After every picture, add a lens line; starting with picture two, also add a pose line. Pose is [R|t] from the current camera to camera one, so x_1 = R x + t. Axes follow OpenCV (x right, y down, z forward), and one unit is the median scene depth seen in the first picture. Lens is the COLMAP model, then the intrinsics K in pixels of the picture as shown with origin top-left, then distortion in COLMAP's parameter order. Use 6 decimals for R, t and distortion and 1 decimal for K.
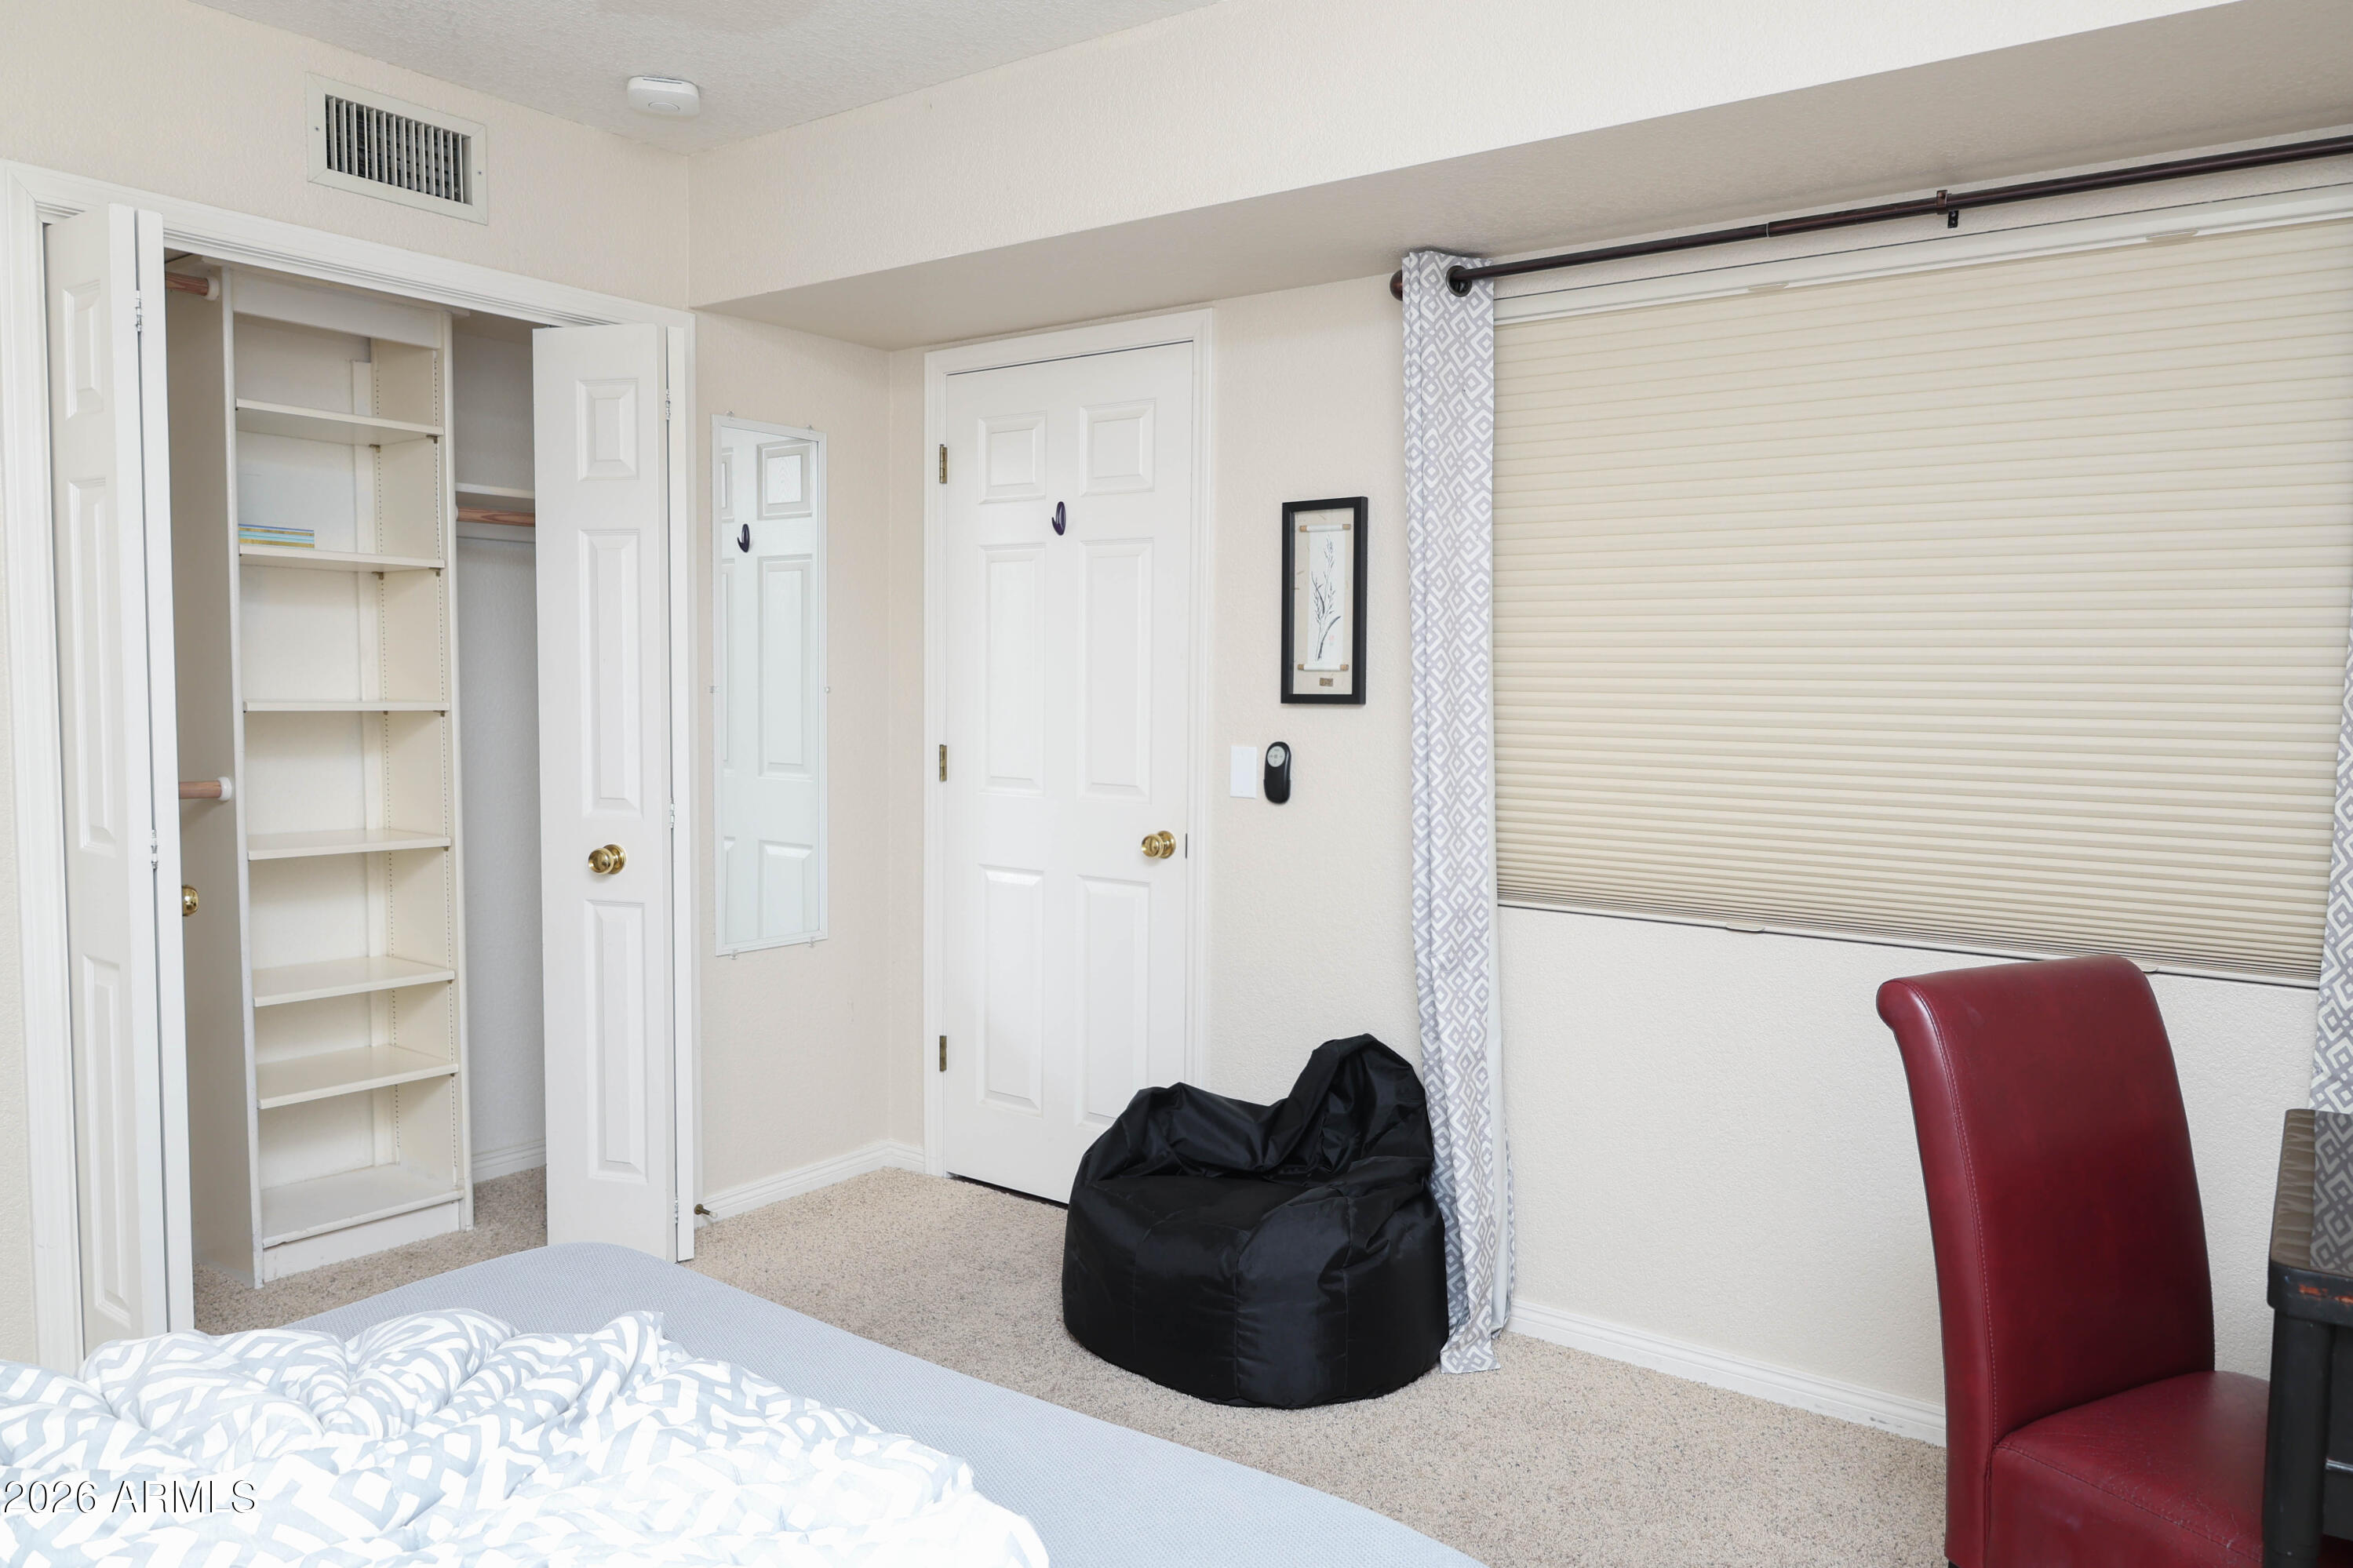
lens RADIAL K [[1628.7, 0, 1166.4], [0, 1628.7, 790.4], [0, 0, 1]] dist [-0.008550, 0.002418]
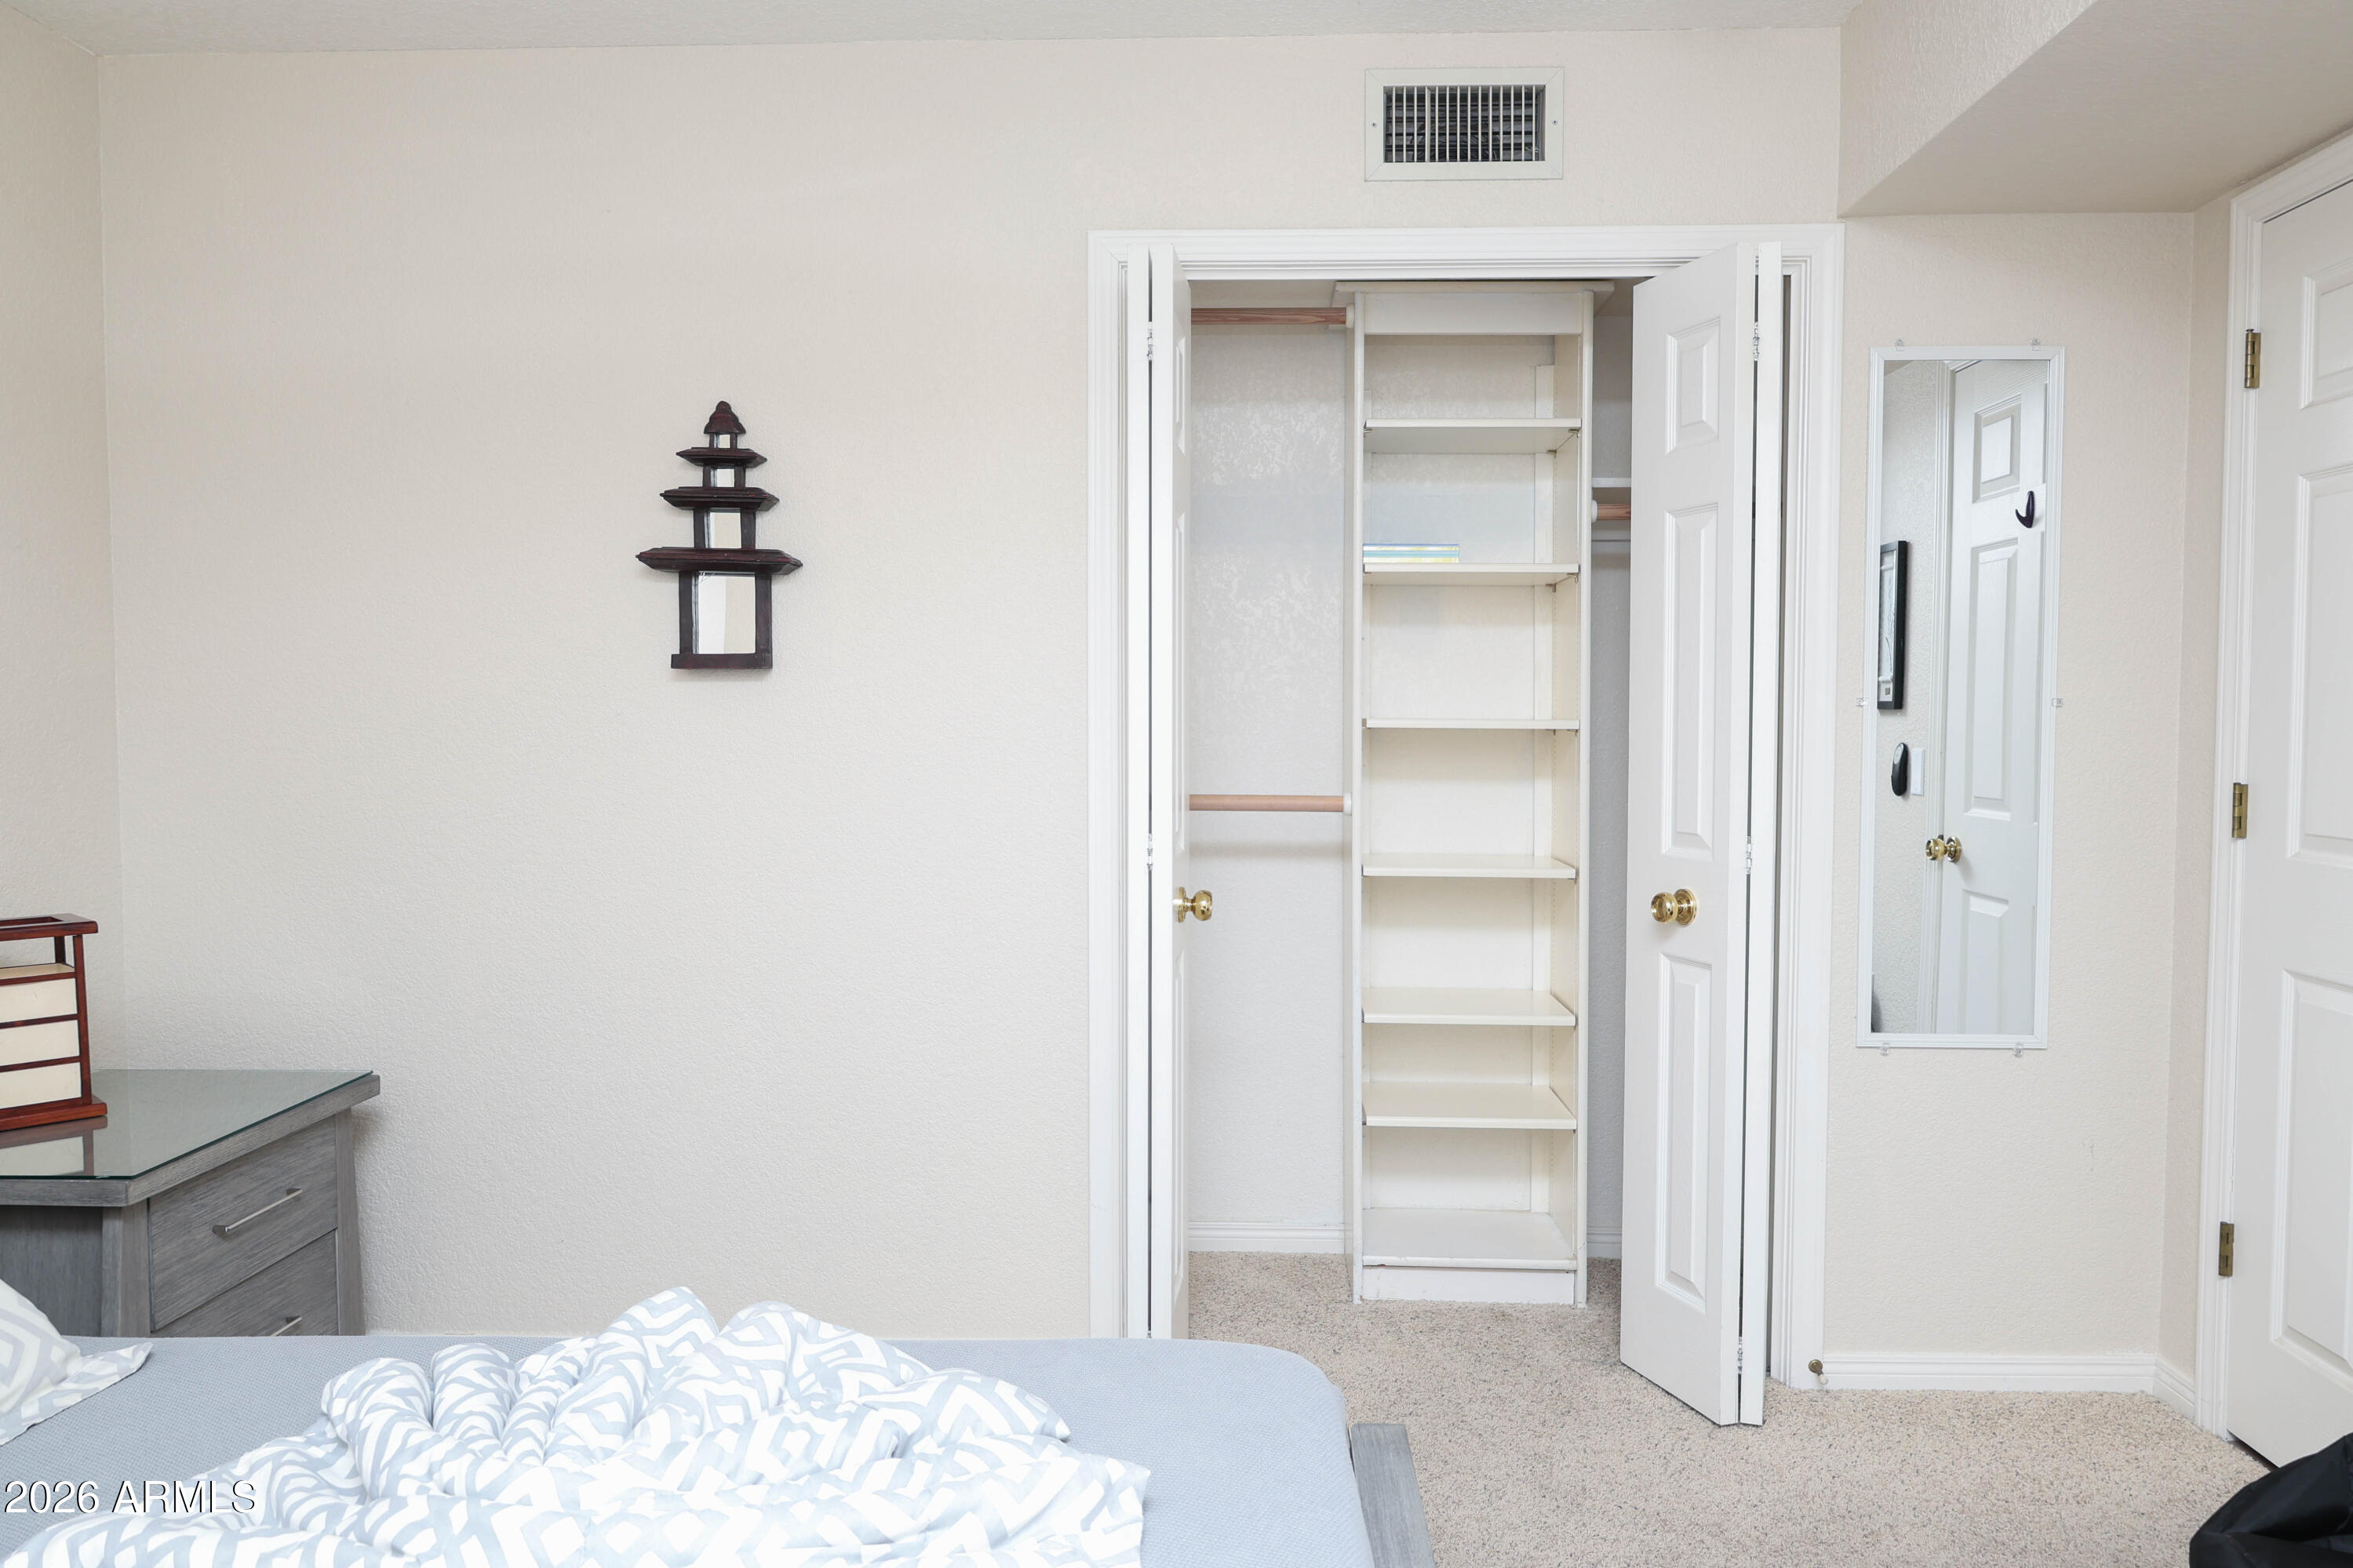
lens RADIAL K [[1628.7, 0, 1166.4], [0, 1628.7, 790.4], [0, 0, 1]] dist [-0.008550, 0.002418]
pose [[0.563385, 0.032160, -0.825568, 0.188083], [-0.045849, 0.998919, 0.007624, -0.012352], [0.824921, 0.033556, 0.564251, 0.314009]]
